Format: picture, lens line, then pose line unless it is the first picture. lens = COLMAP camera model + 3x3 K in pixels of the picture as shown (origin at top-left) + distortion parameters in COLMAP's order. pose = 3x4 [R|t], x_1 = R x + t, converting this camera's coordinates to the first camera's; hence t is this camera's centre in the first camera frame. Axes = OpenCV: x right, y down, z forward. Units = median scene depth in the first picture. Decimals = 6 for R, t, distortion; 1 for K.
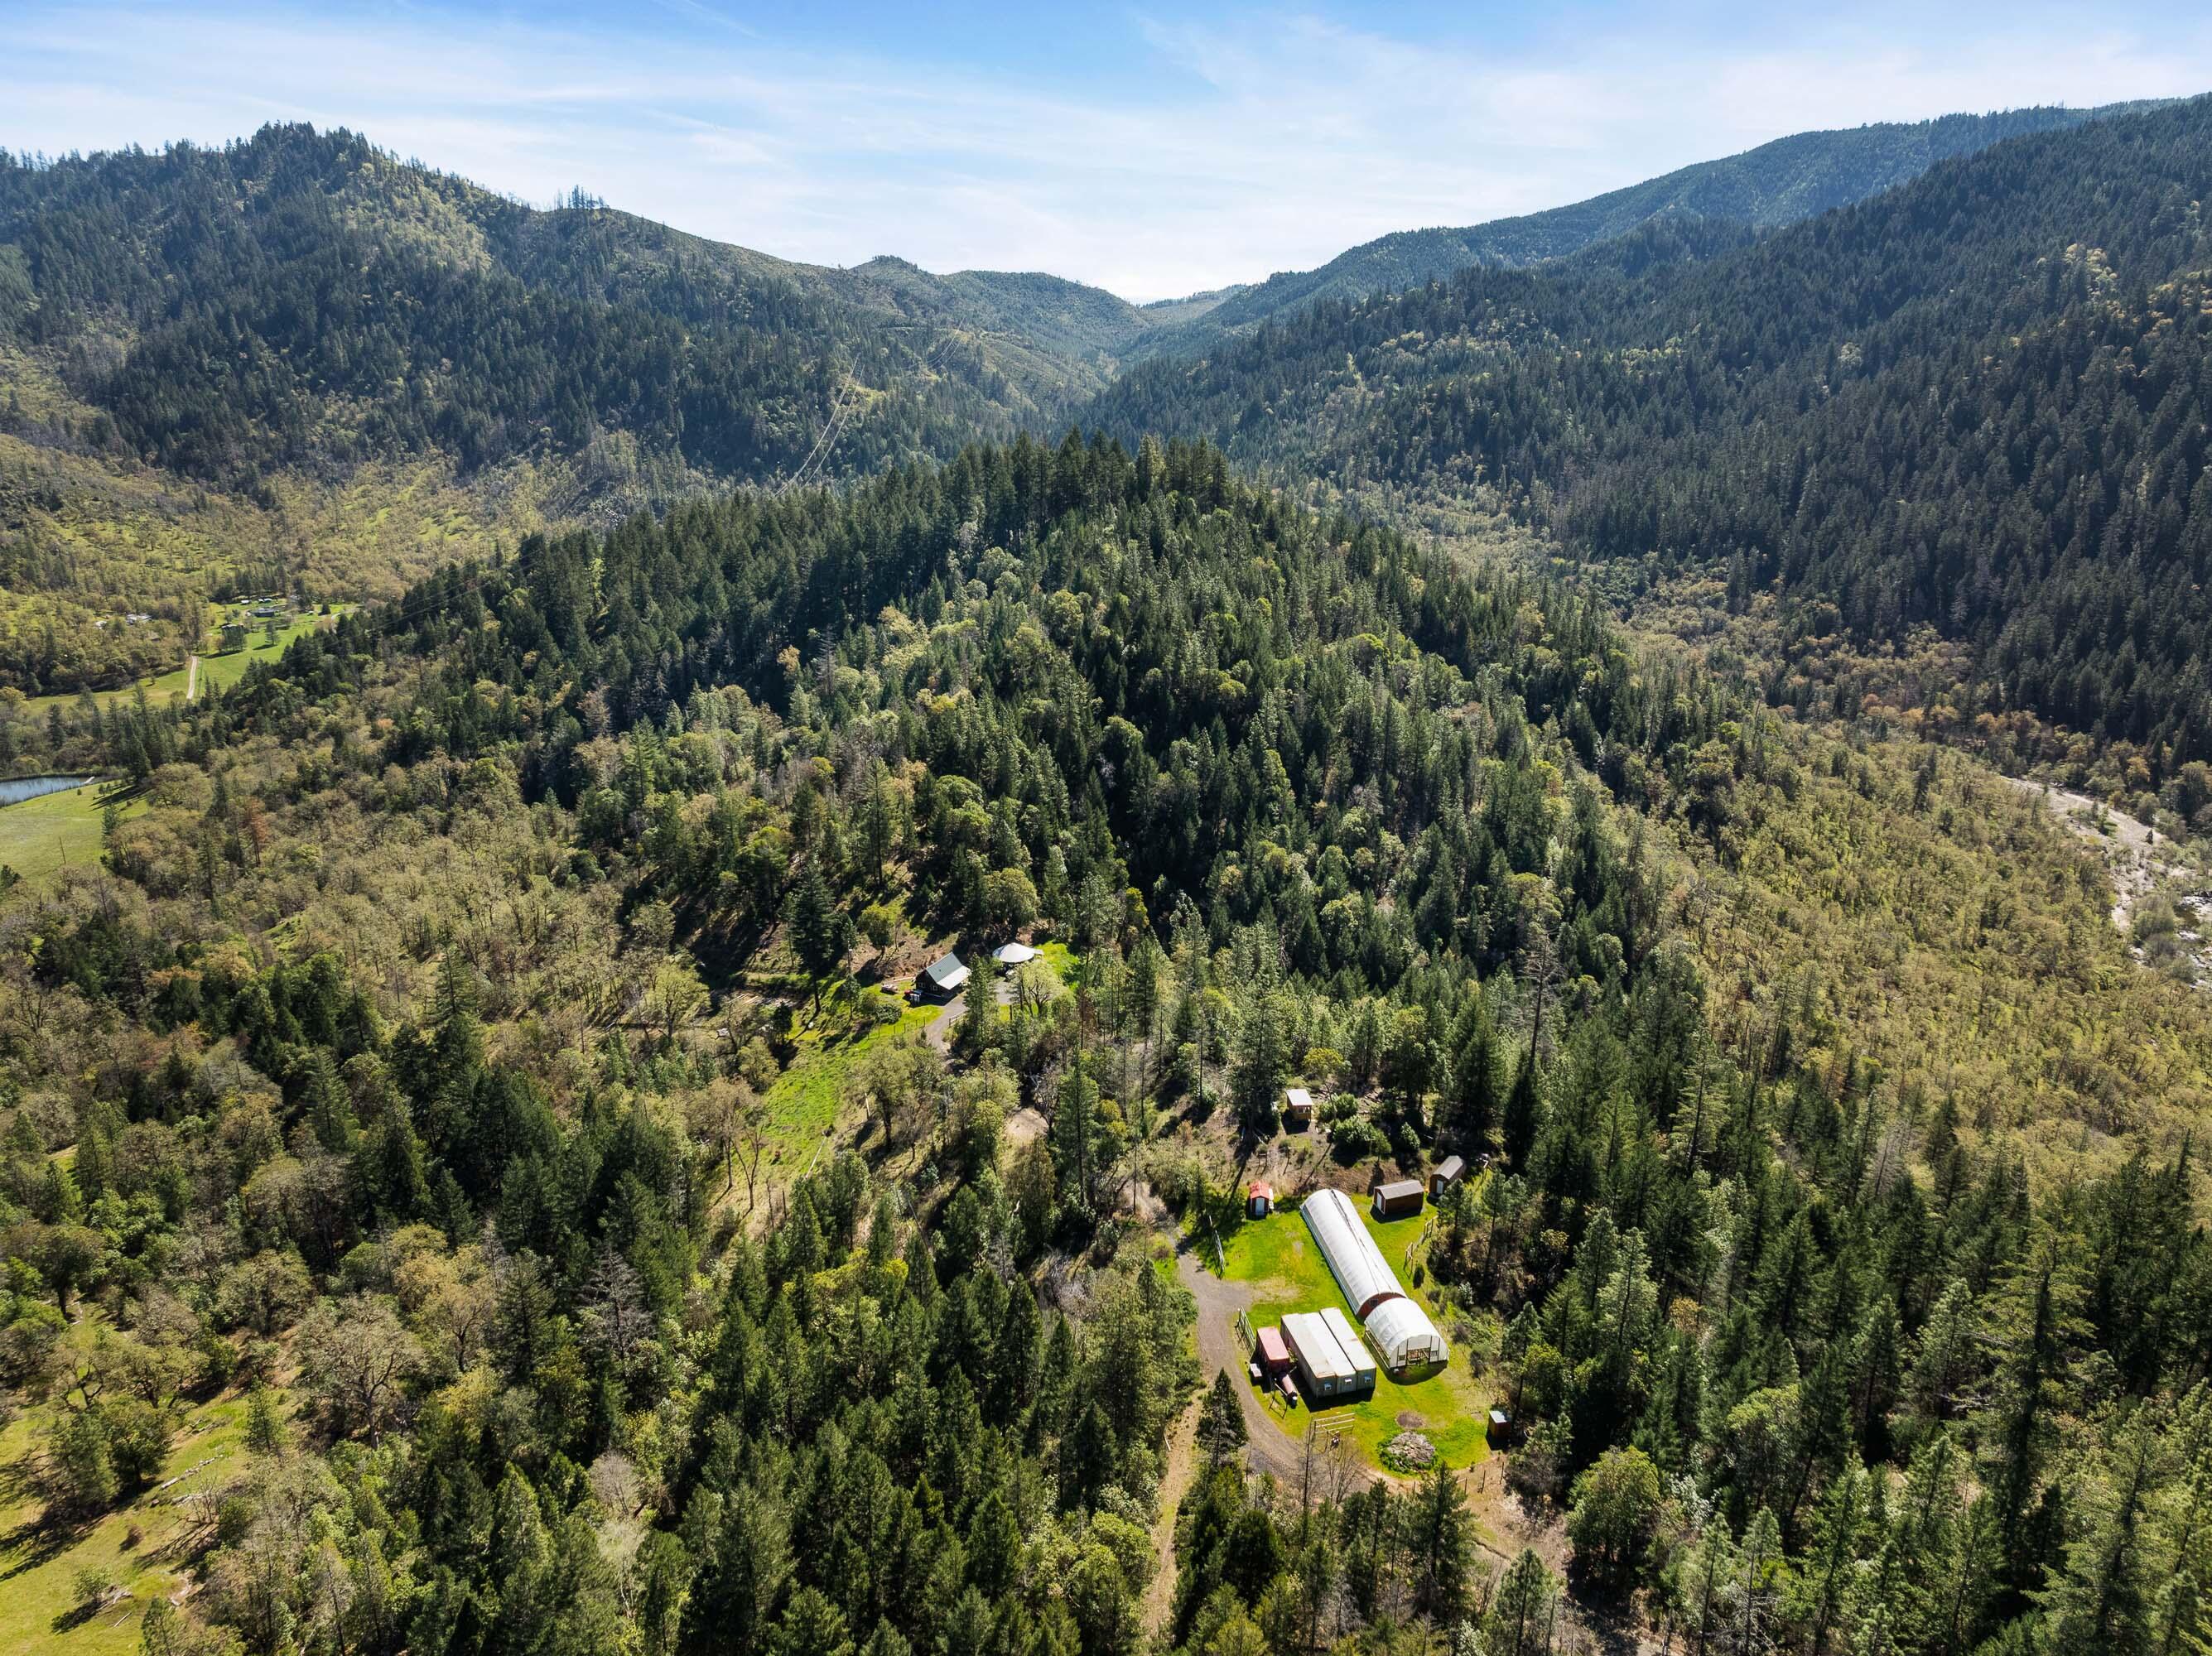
lens RADIAL K [[1568.4, 0, 1105.8], [0, 1568.4, 804.2], [0, 0, 1]] dist [-0.027487, 0.004167]
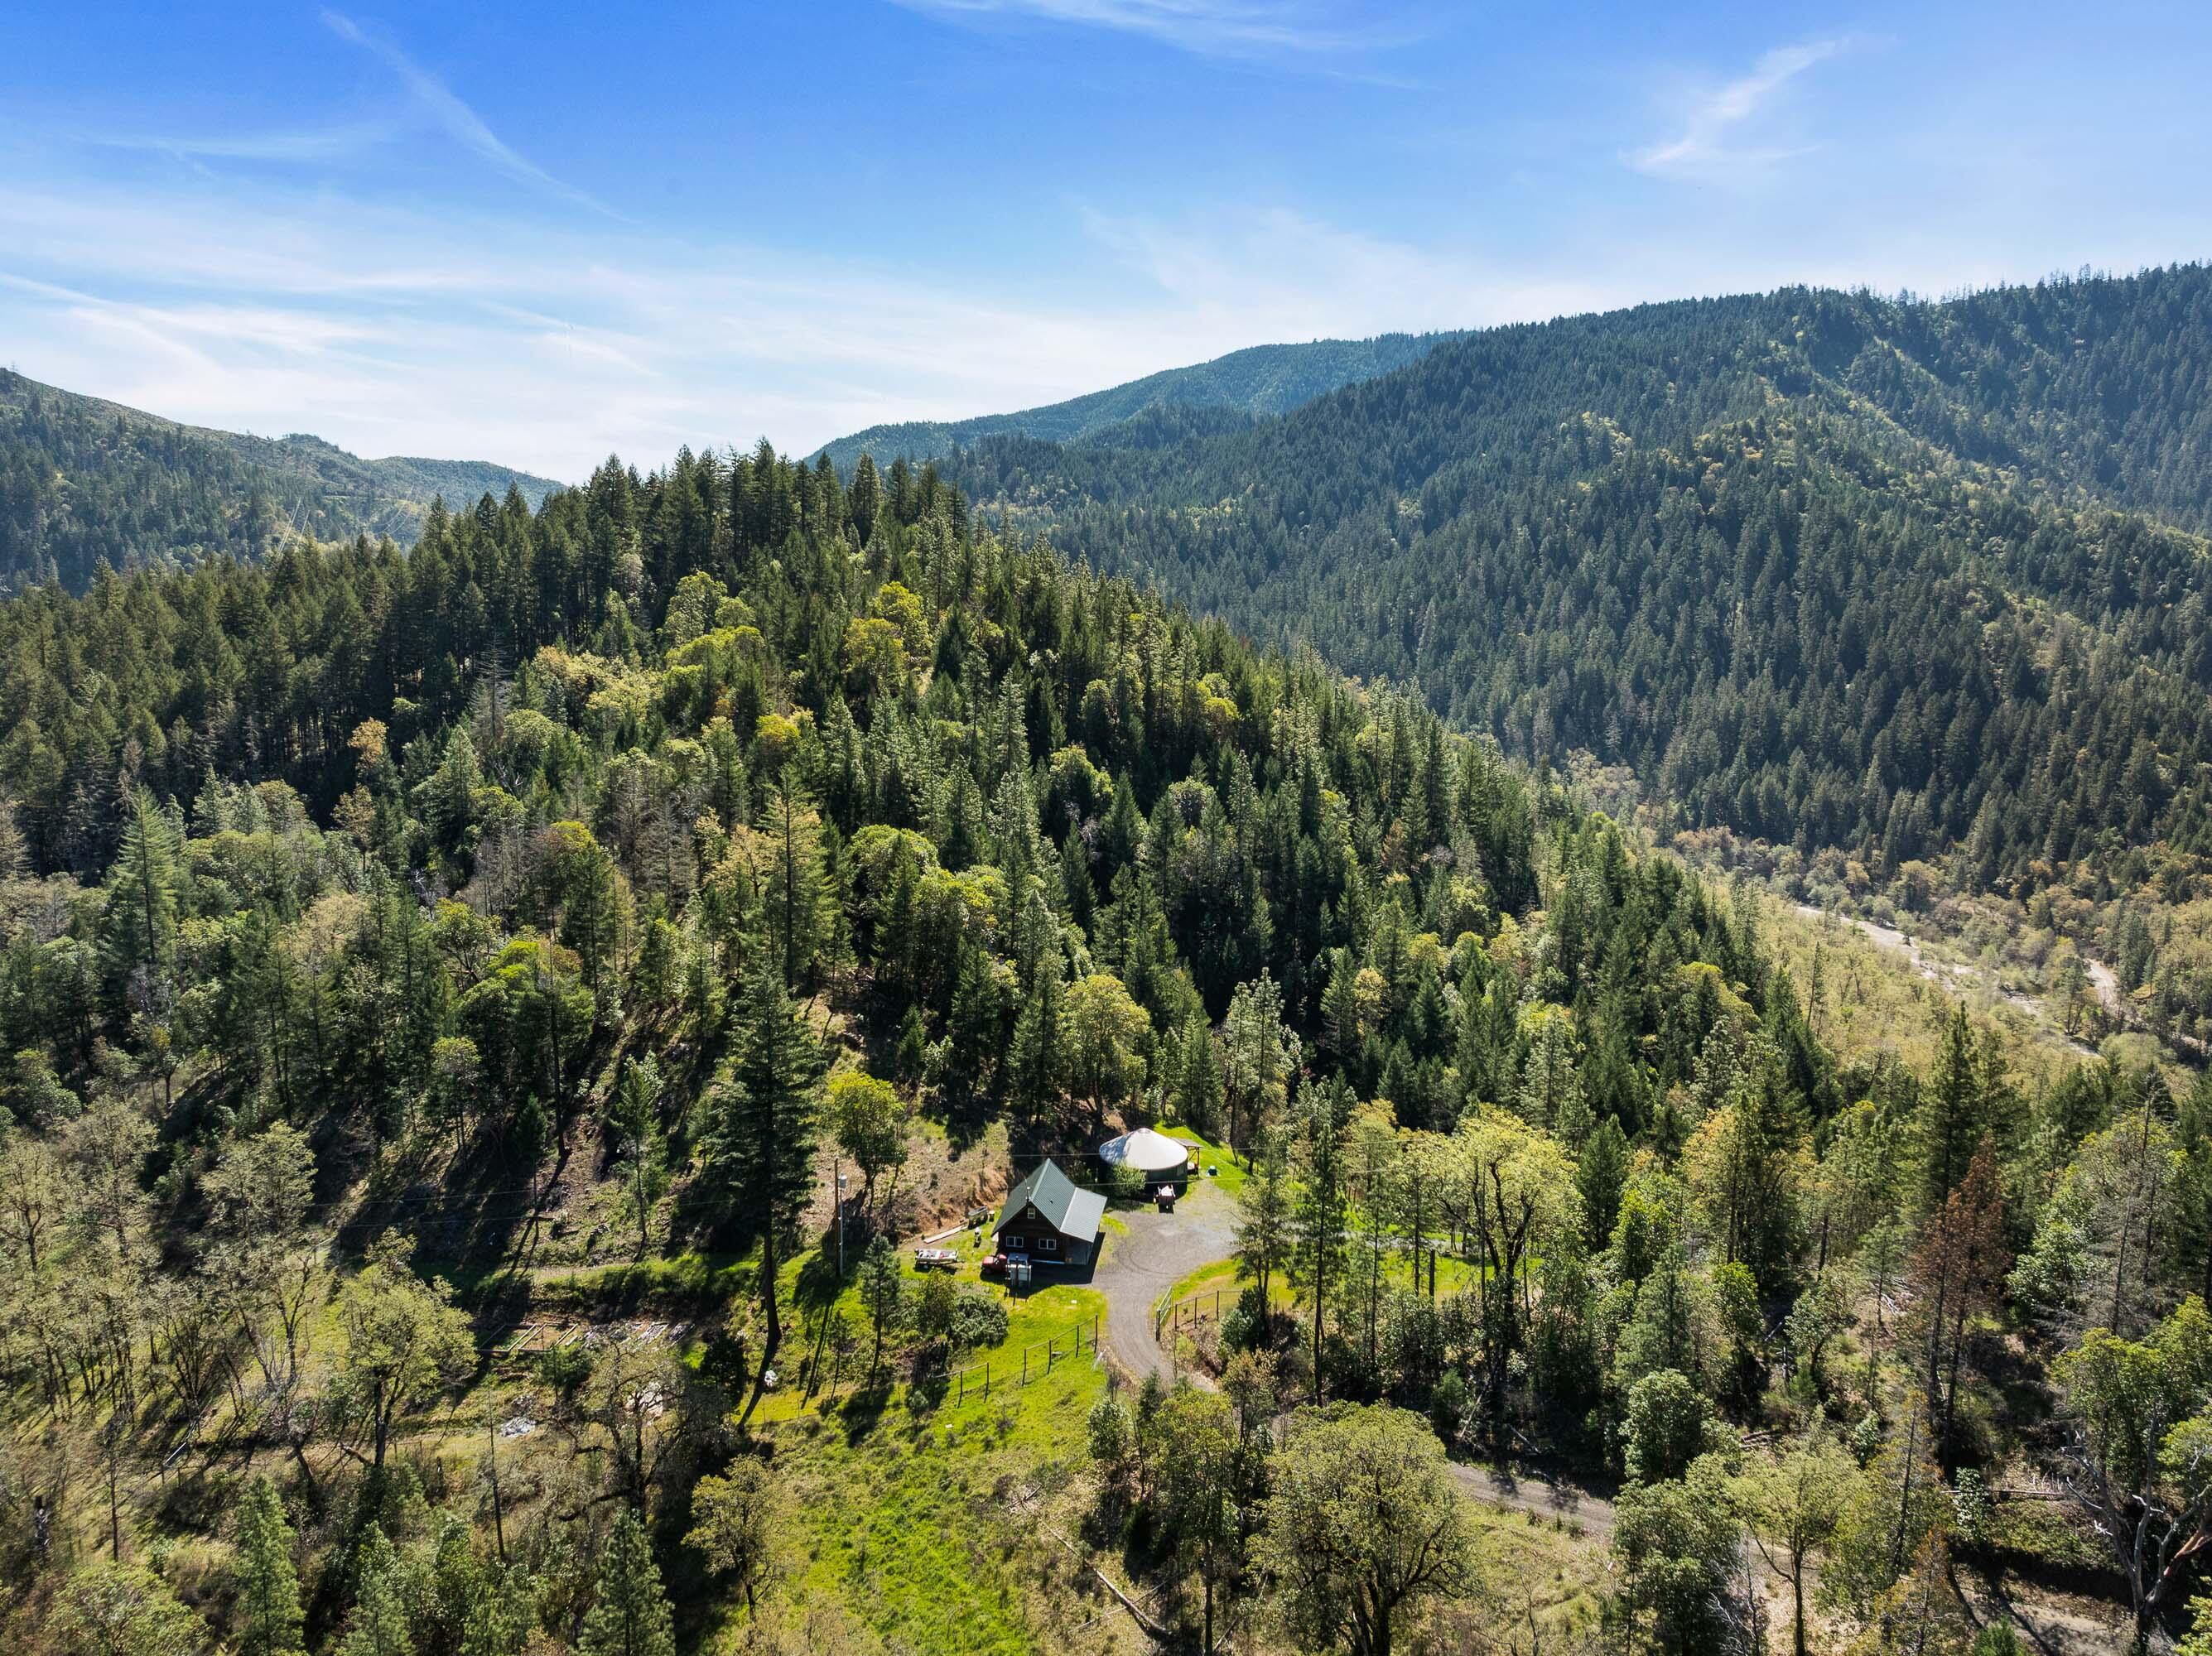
lens RADIAL K [[1614.5, 0, 1106.0], [0, 1614.5, 828.0], [0, 0, 1]] dist [-0.055521, 0.024957]
pose [[0.941097, -0.042948, 0.335398, -0.089563], [0.086424, 0.989507, -0.115789, 0.021594], [-0.326906, 0.137955, 0.934934, 0.215524]]
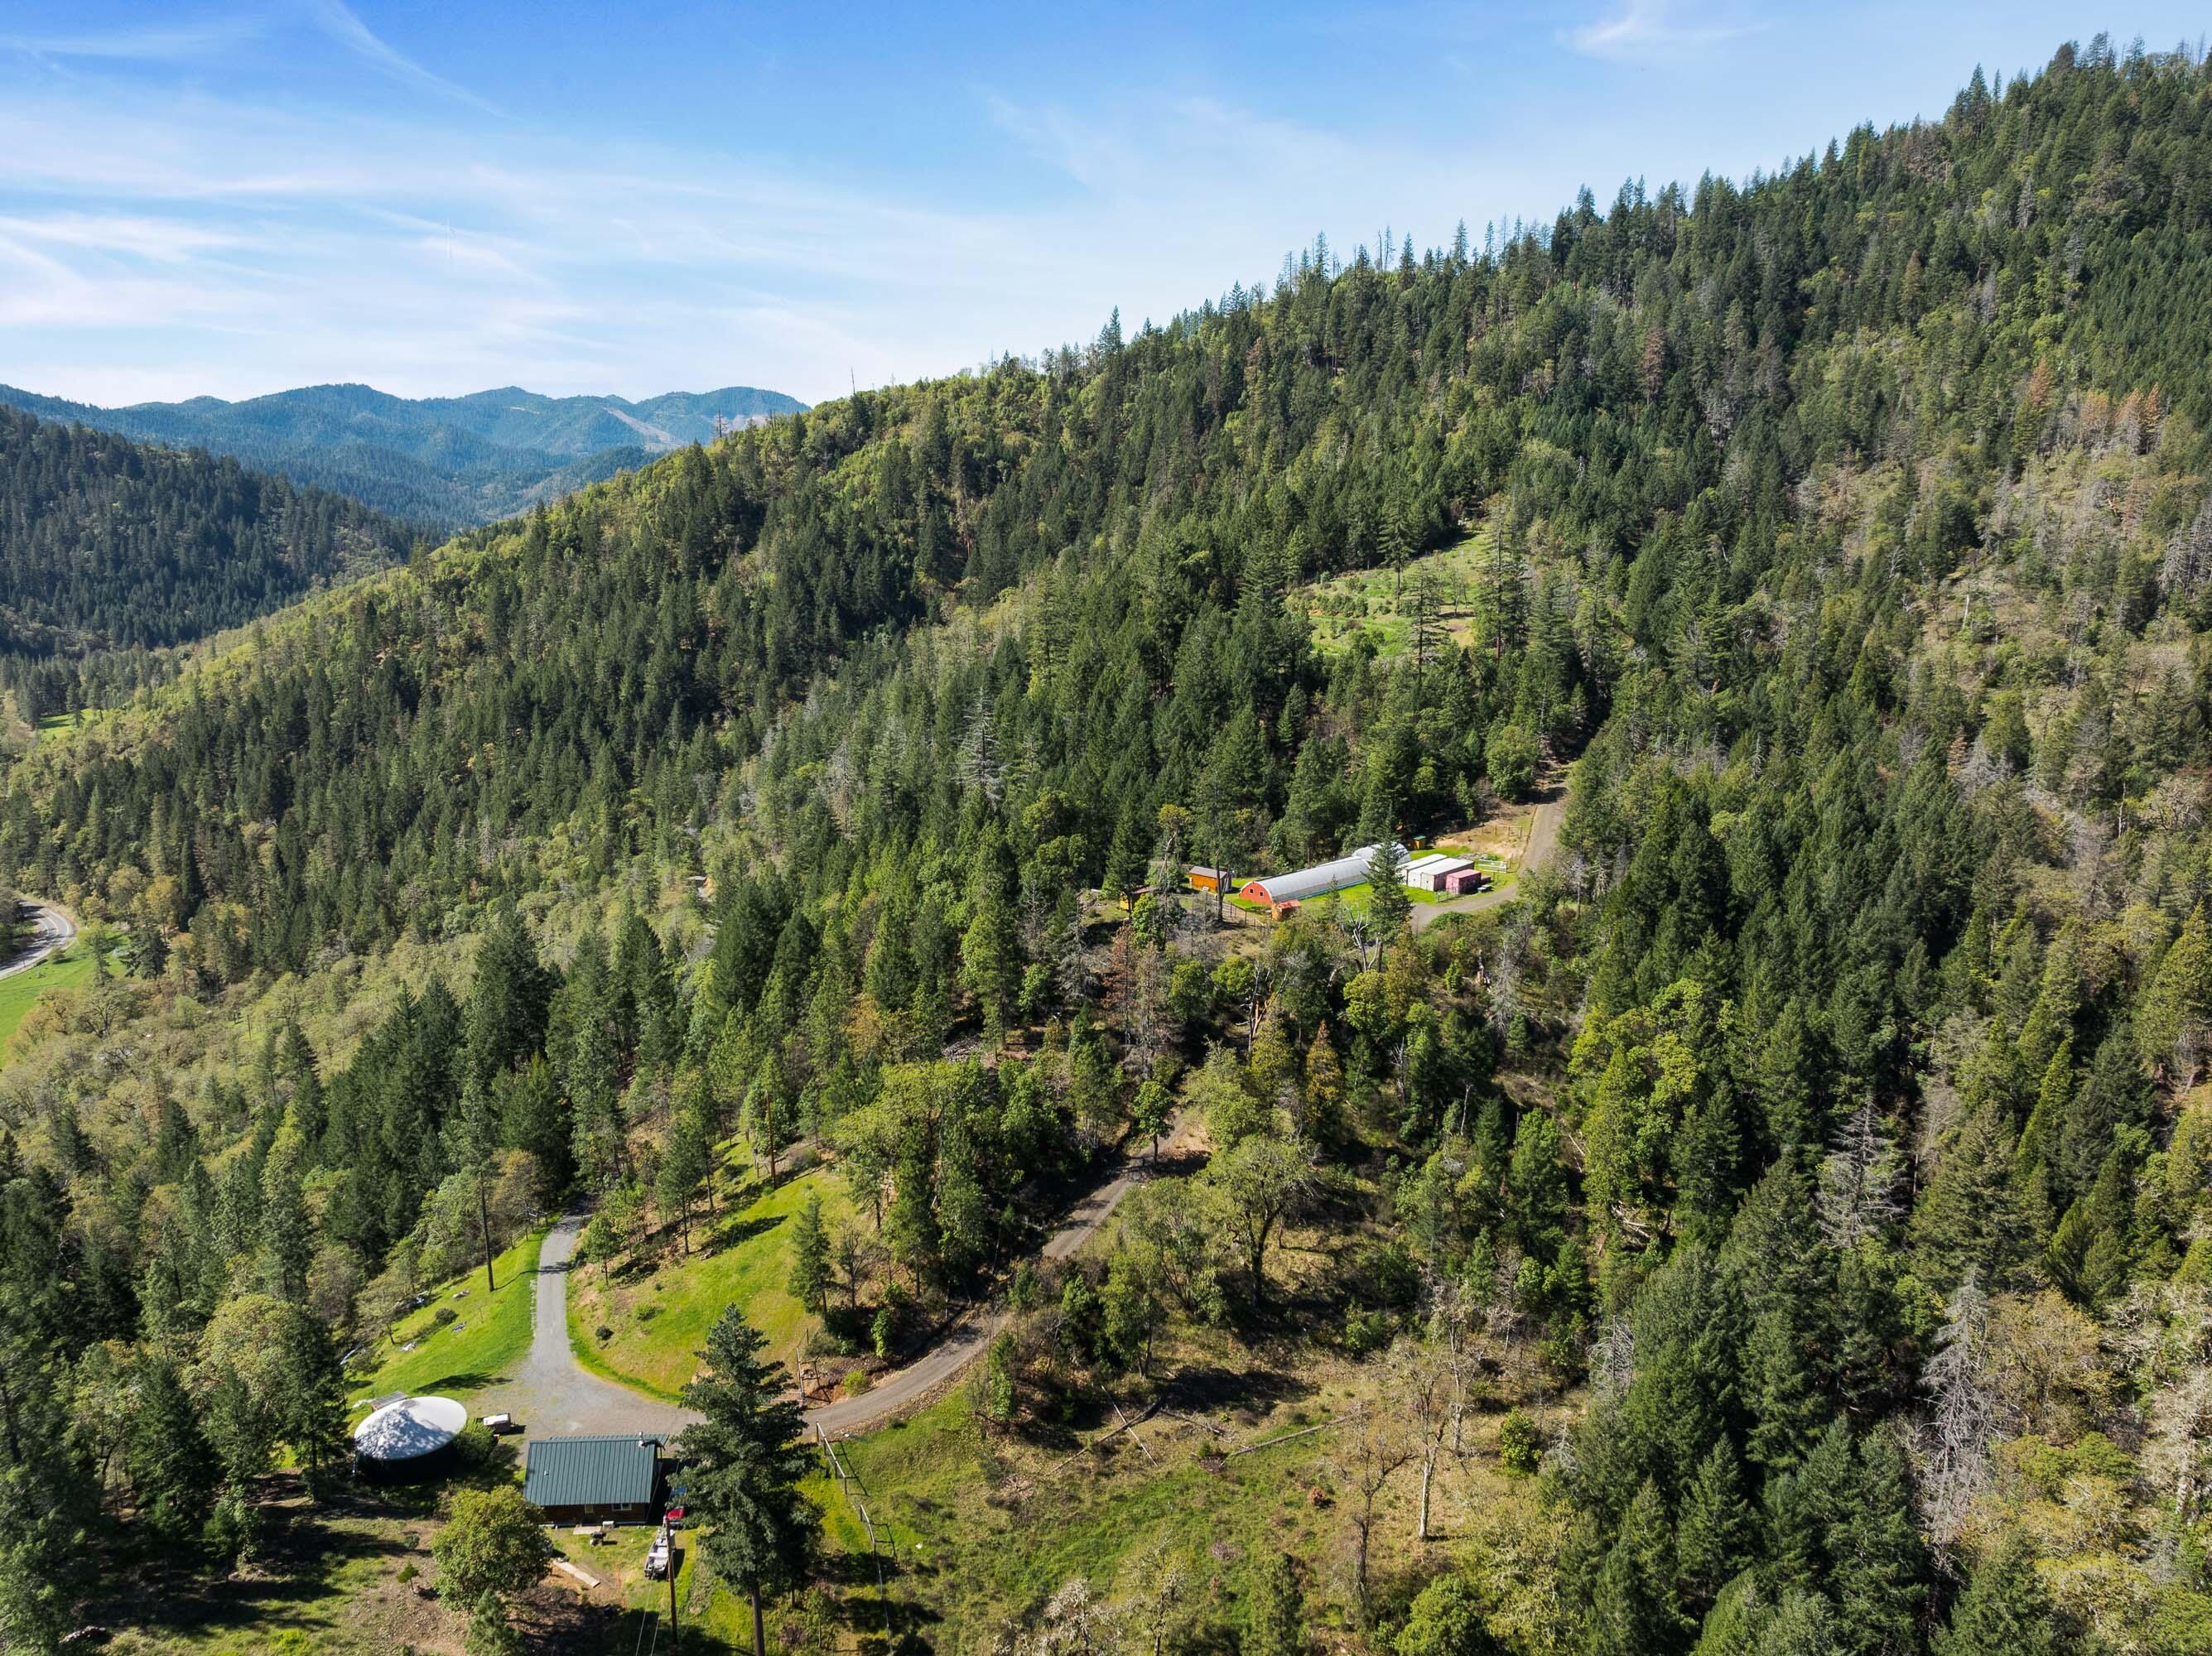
lens RADIAL K [[1565.3, 0, 1121.4], [0, 1565.3, 825.8], [0, 0, 1]] dist [-0.052984, 0.019793]
pose [[-0.540347, -0.201780, 0.816890, -0.174997], [0.233156, 0.896904, 0.375769, -0.056886], [-0.808495, 0.393508, -0.437593, 0.382336]]
